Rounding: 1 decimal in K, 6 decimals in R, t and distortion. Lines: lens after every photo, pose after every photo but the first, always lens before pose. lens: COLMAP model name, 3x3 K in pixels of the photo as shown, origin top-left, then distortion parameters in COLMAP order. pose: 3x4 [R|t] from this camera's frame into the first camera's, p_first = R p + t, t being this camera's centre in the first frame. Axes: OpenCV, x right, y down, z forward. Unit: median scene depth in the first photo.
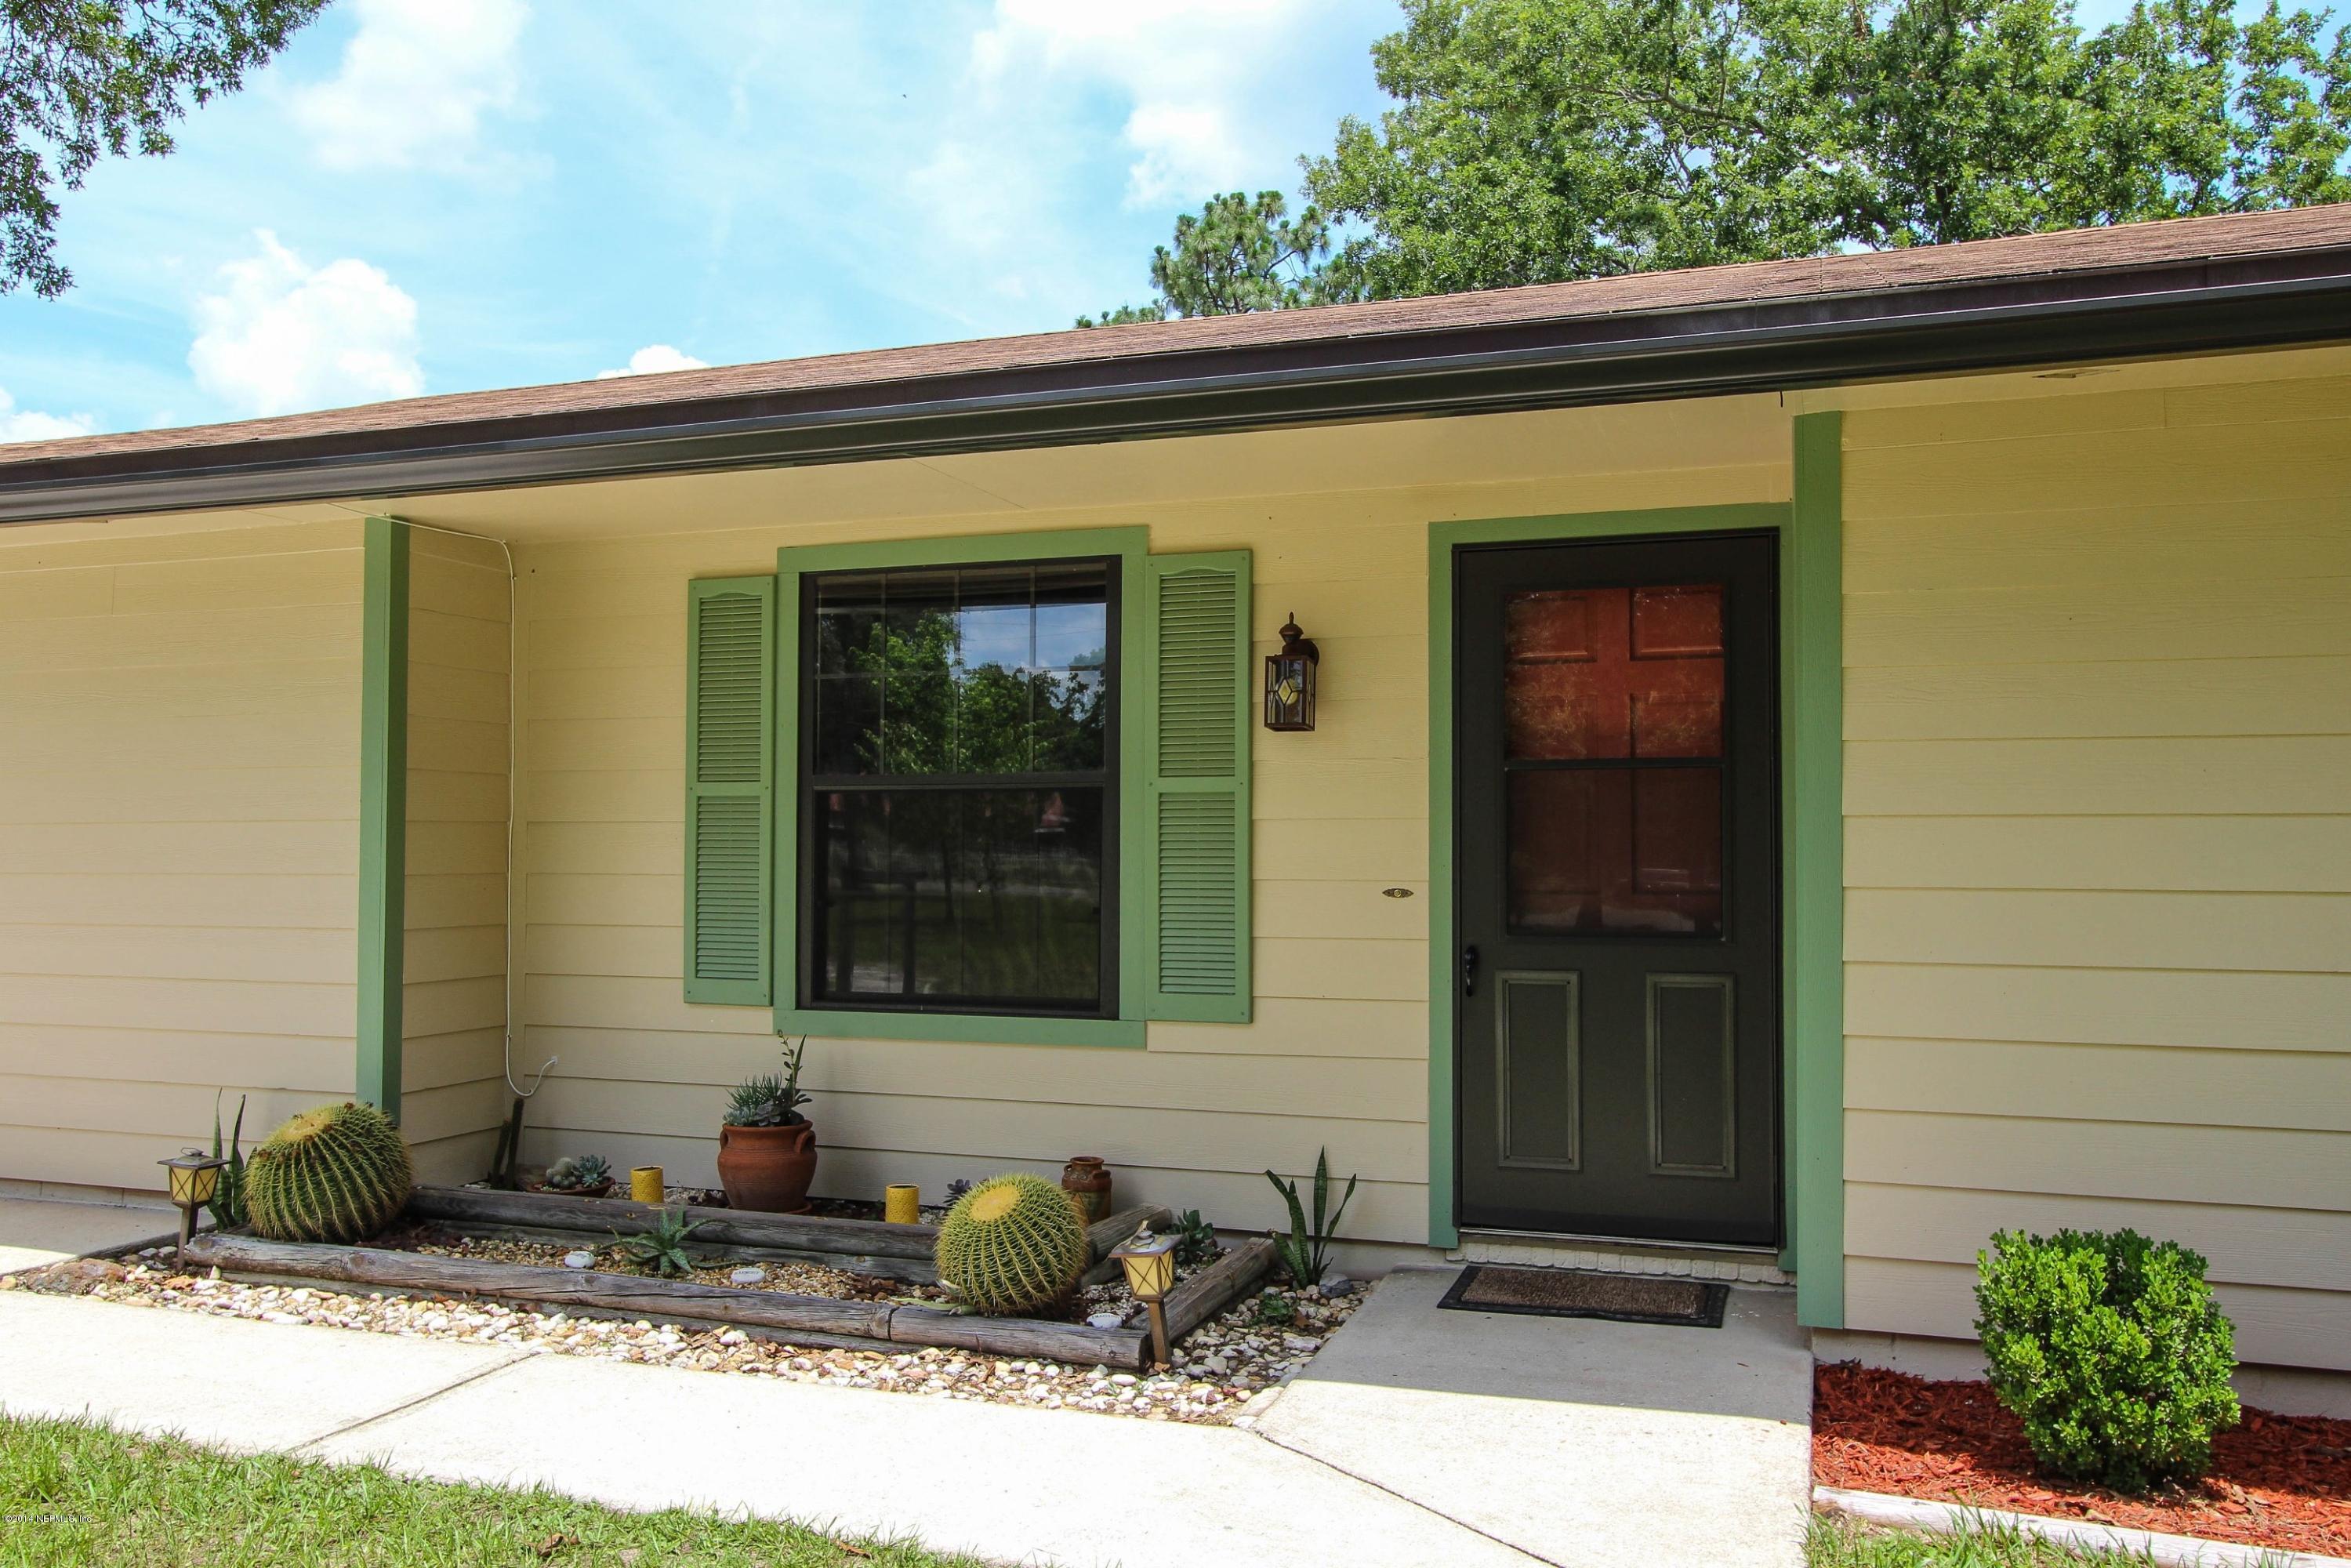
lens RADIAL K [[1848.3, 0, 1175.5], [0, 1848.3, 784.0], [0, 0, 1]] dist [-0.009190, -0.000129]
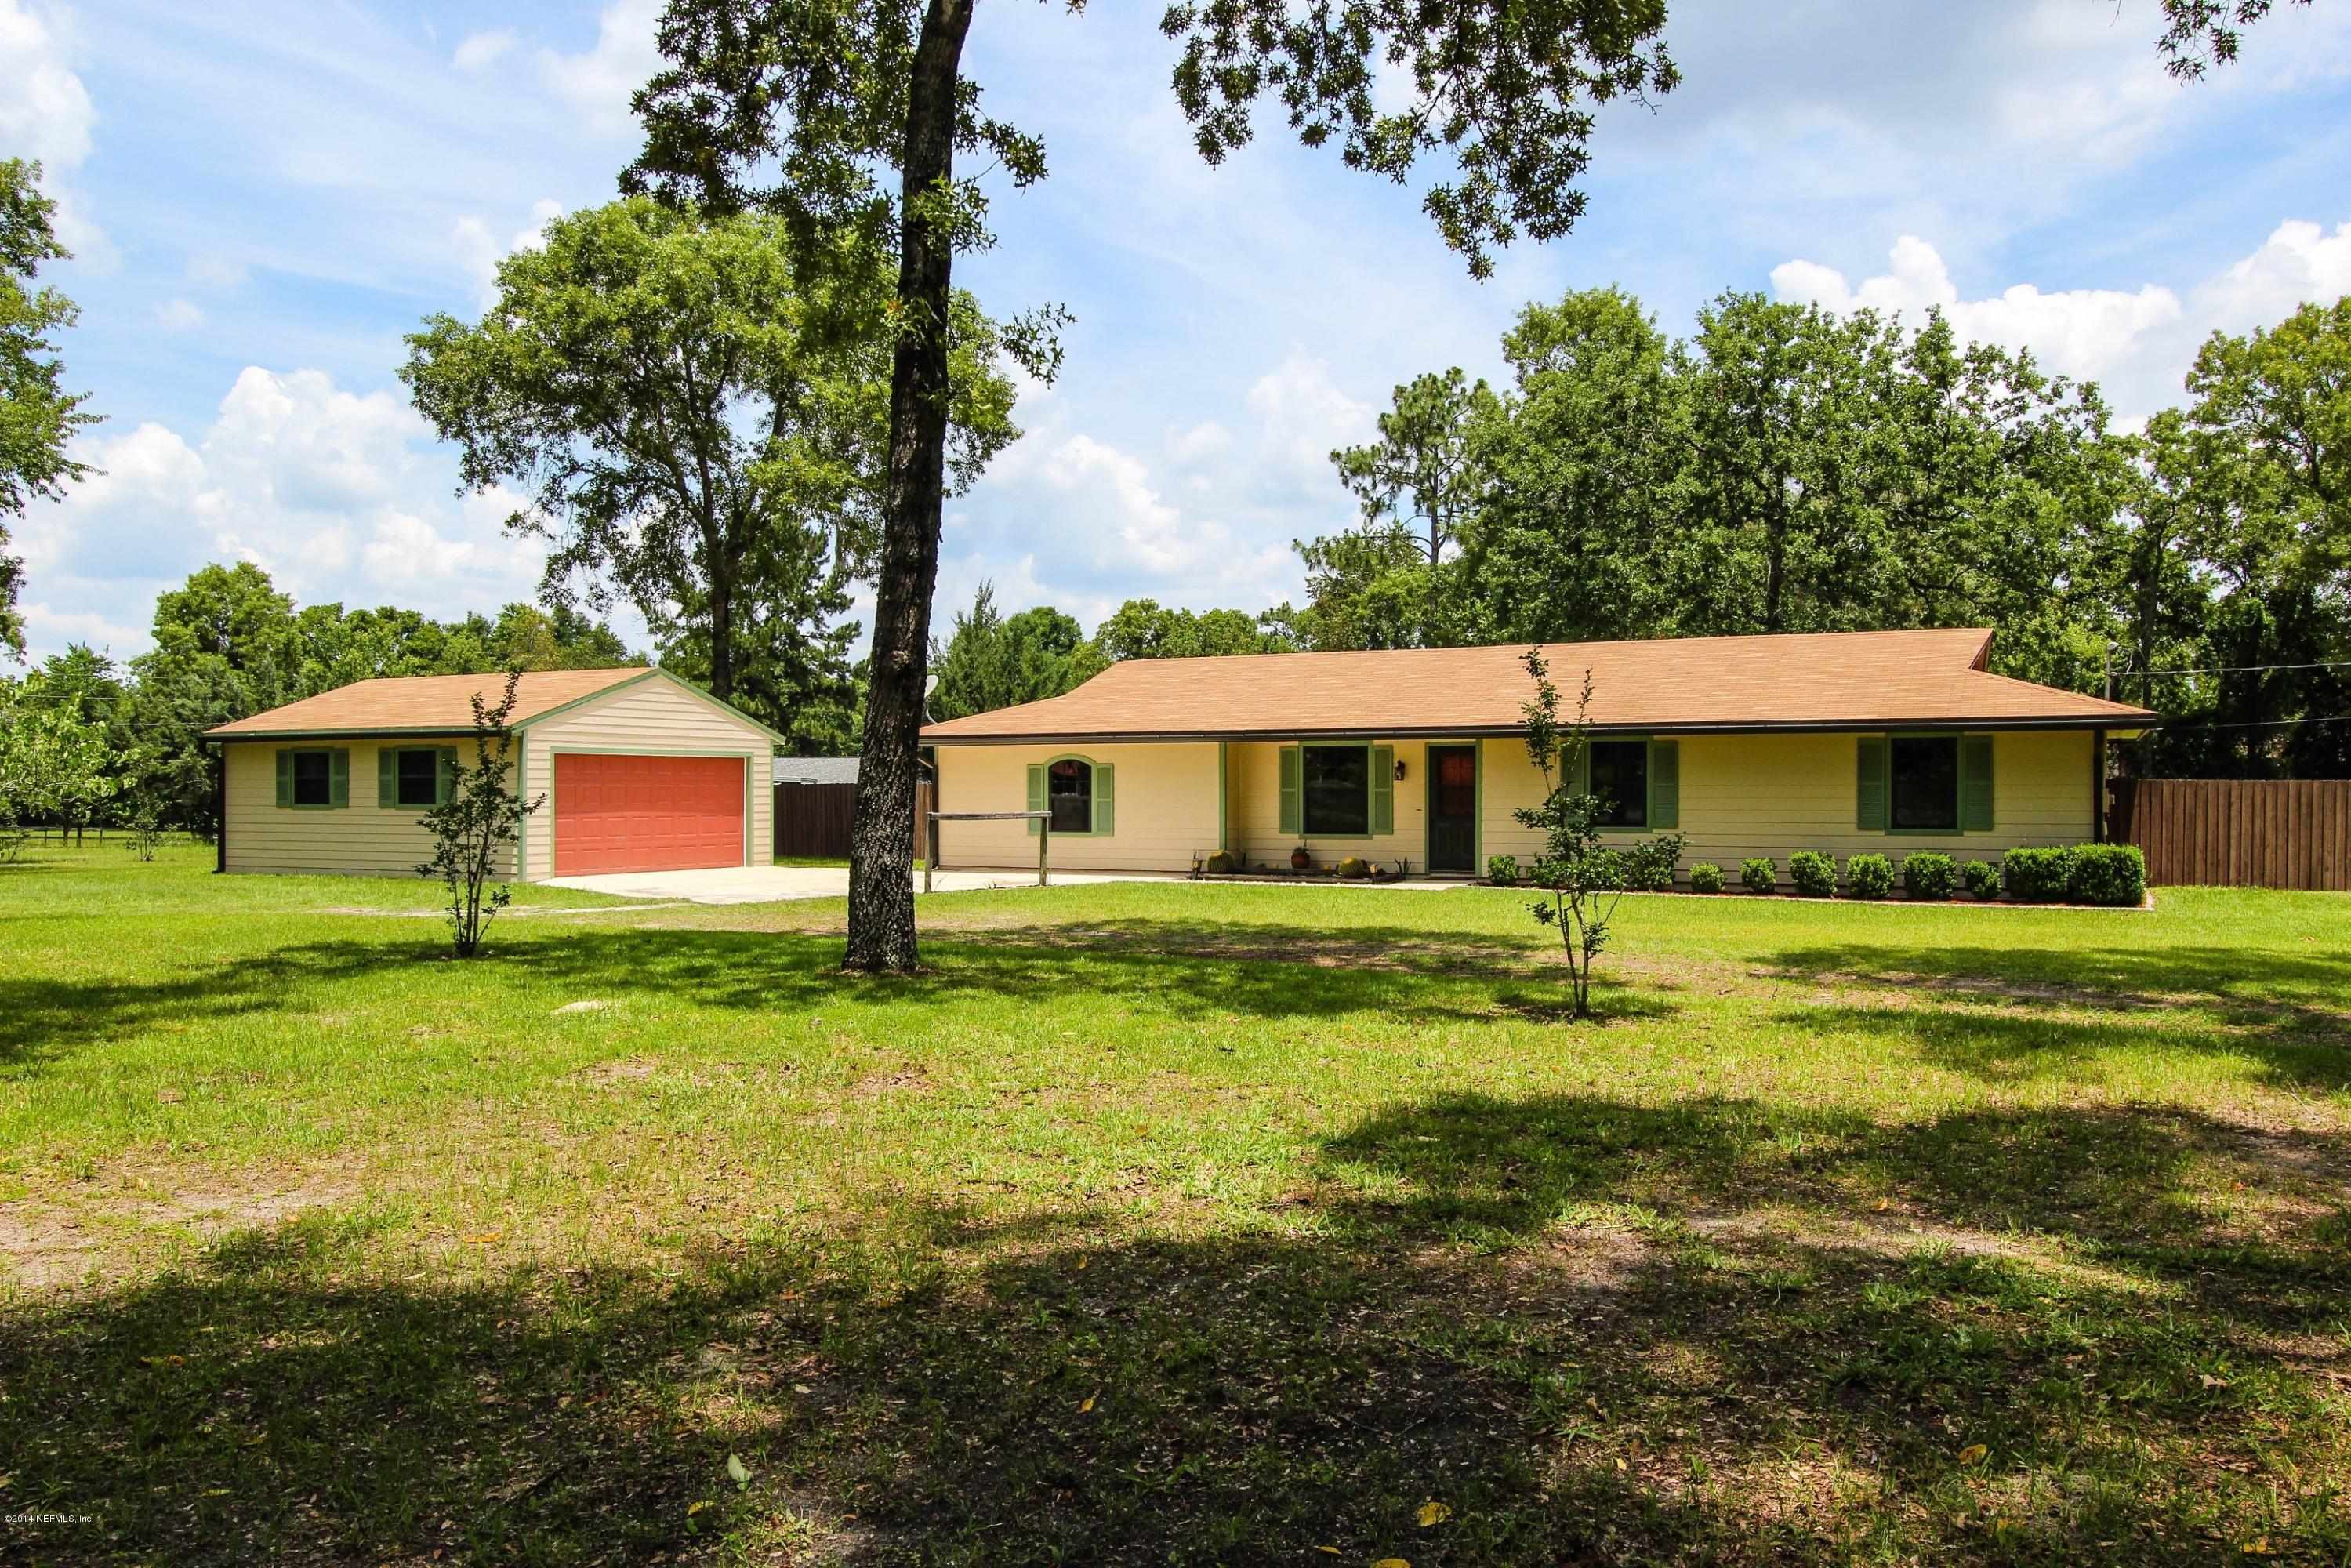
lens RADIAL K [[1848.3, 0, 1175.5], [0, 1848.3, 784.0], [0, 0, 1]] dist [-0.009190, -0.000129]
pose [[0.992060, -0.002641, -0.125738, 0.084989], [0.007668, 0.999190, 0.039515, -0.216894], [0.125532, -0.040166, 0.991276, -3.979392]]
